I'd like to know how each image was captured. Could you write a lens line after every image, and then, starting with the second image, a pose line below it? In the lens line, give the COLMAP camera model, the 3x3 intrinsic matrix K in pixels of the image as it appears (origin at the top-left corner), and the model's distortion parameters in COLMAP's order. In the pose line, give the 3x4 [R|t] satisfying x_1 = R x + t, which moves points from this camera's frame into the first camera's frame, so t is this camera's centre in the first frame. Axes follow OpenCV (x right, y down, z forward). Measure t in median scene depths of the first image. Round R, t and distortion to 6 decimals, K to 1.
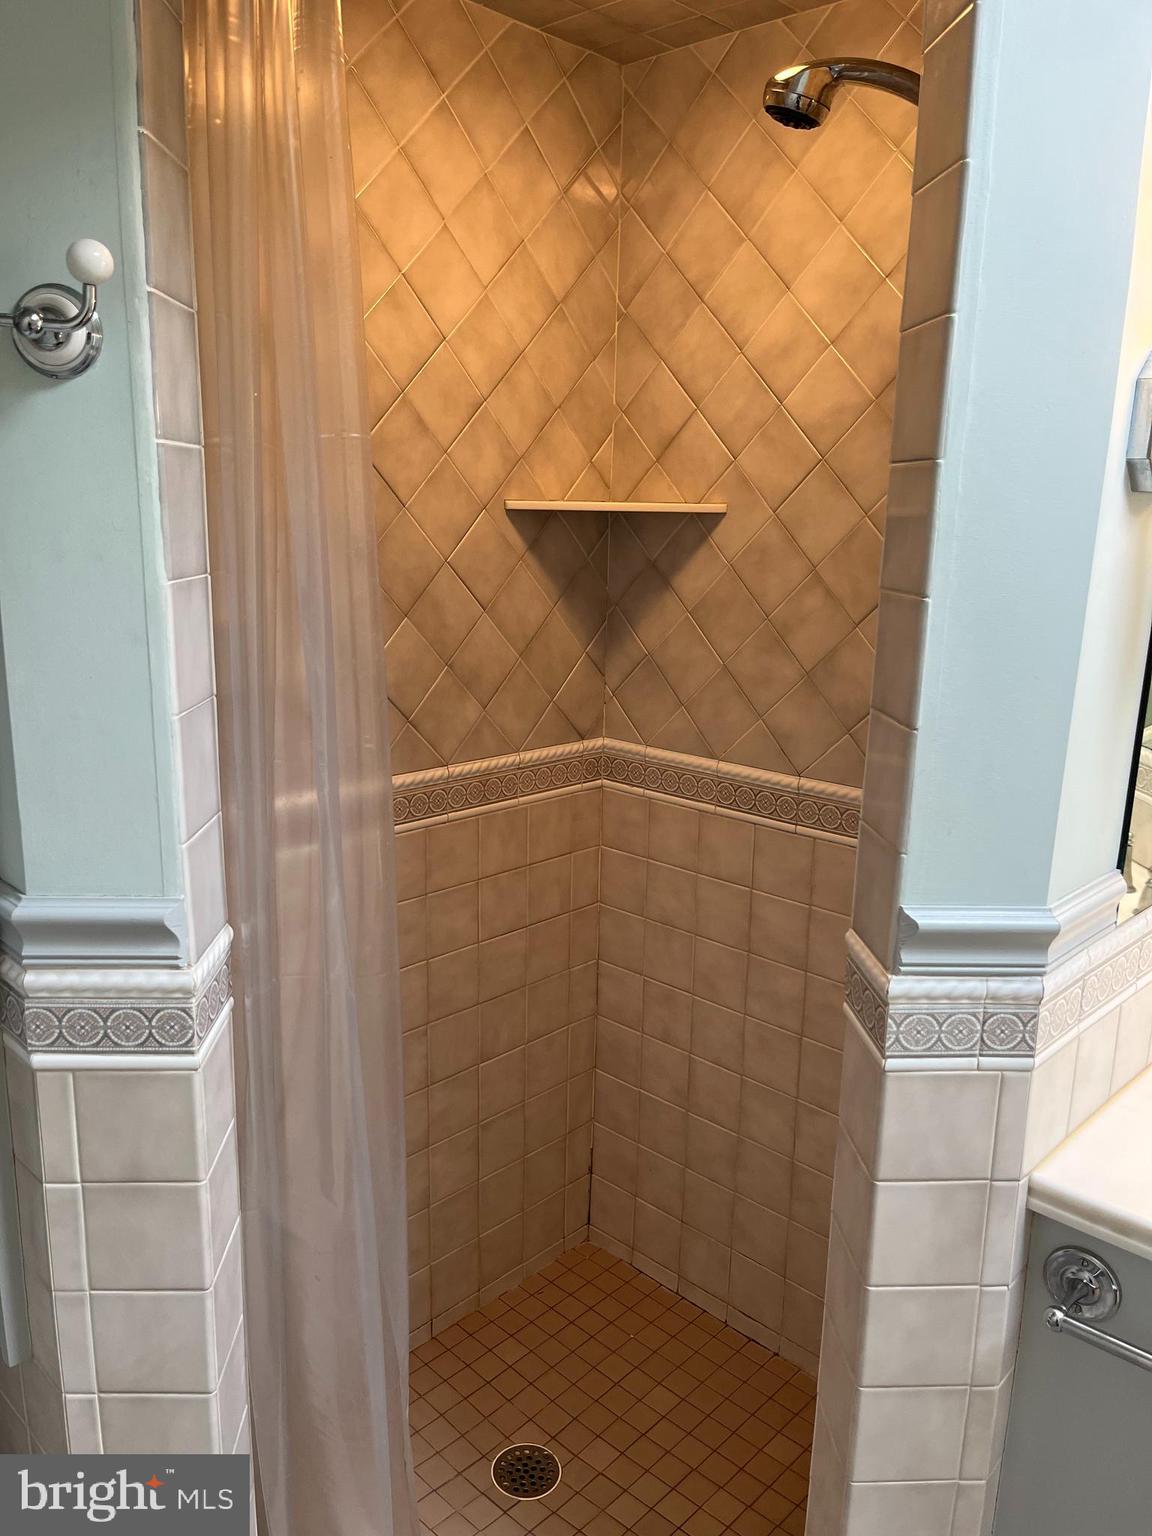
lens RADIAL K [[1166.3, 0, 576.0], [0, 1166.3, 768.0], [0, 0, 1]] dist [0.061213, -0.099367]
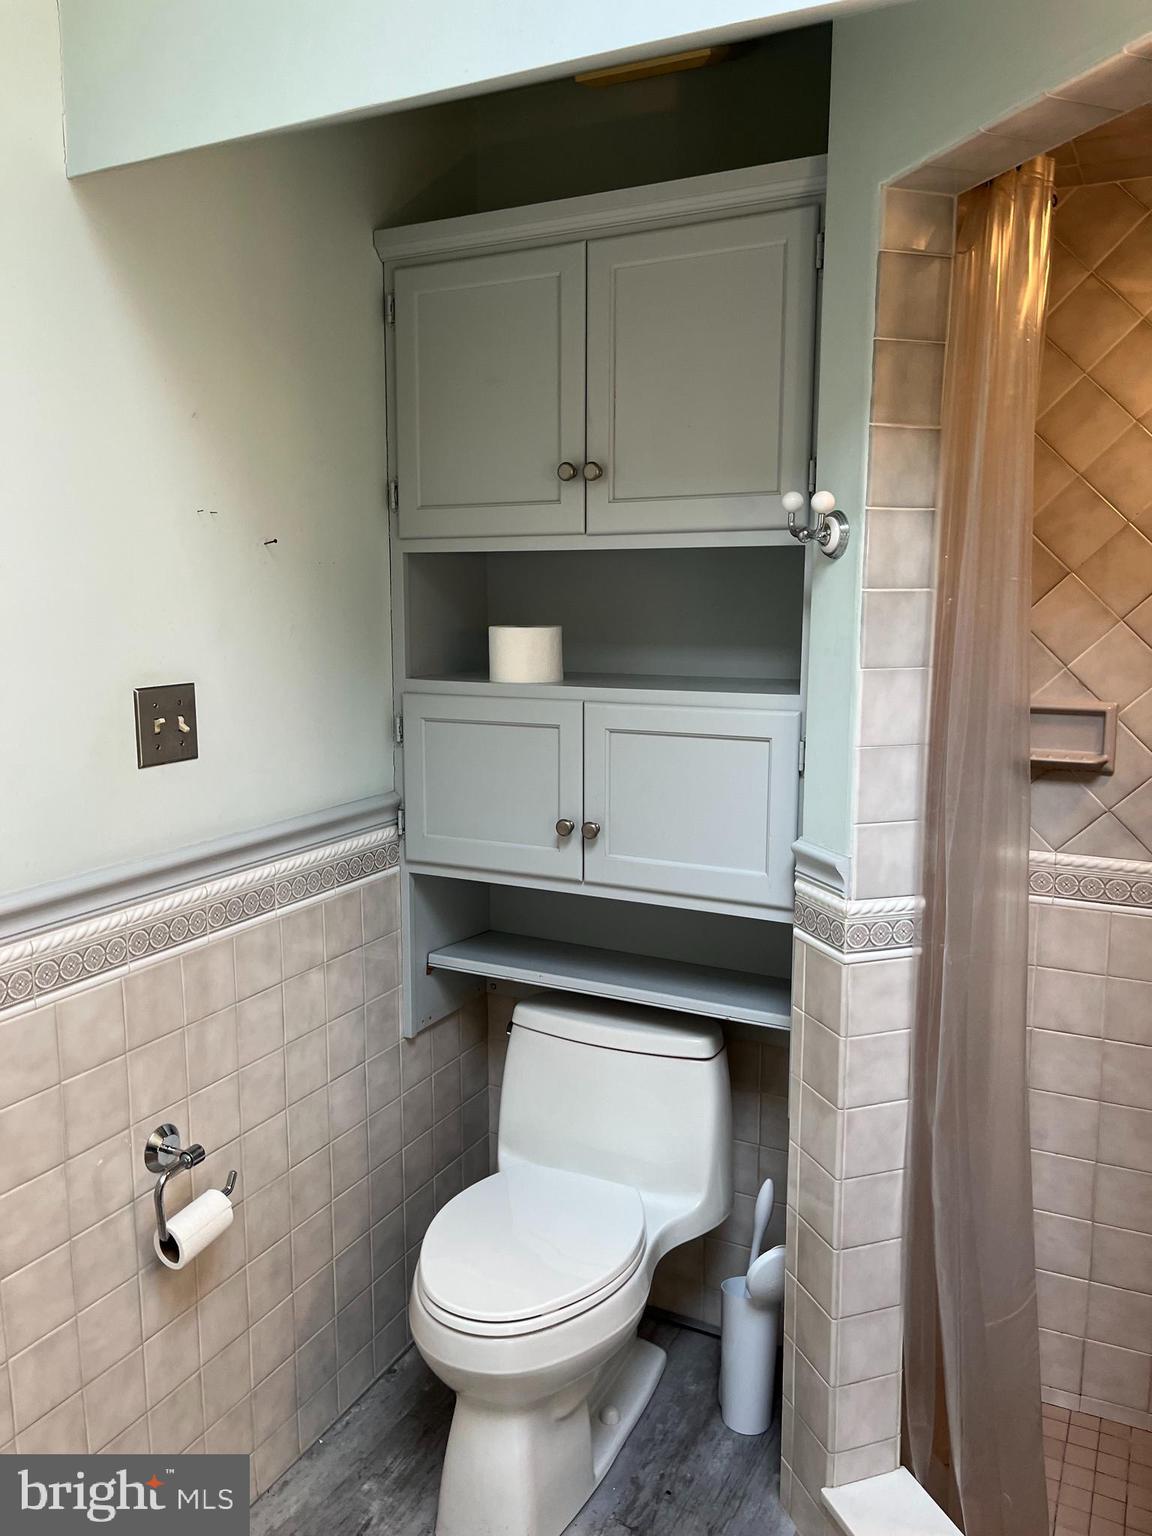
lens RADIAL K [[1166.3, 0, 576.0], [0, 1166.3, 768.0], [0, 0, 1]] dist [0.061213, -0.099367]
pose [[0.292452, 0.123160, -0.948316, 1.104649], [-0.210132, 0.975711, 0.061915, -0.033483], [0.932908, 0.181164, 0.311228, 0.094442]]
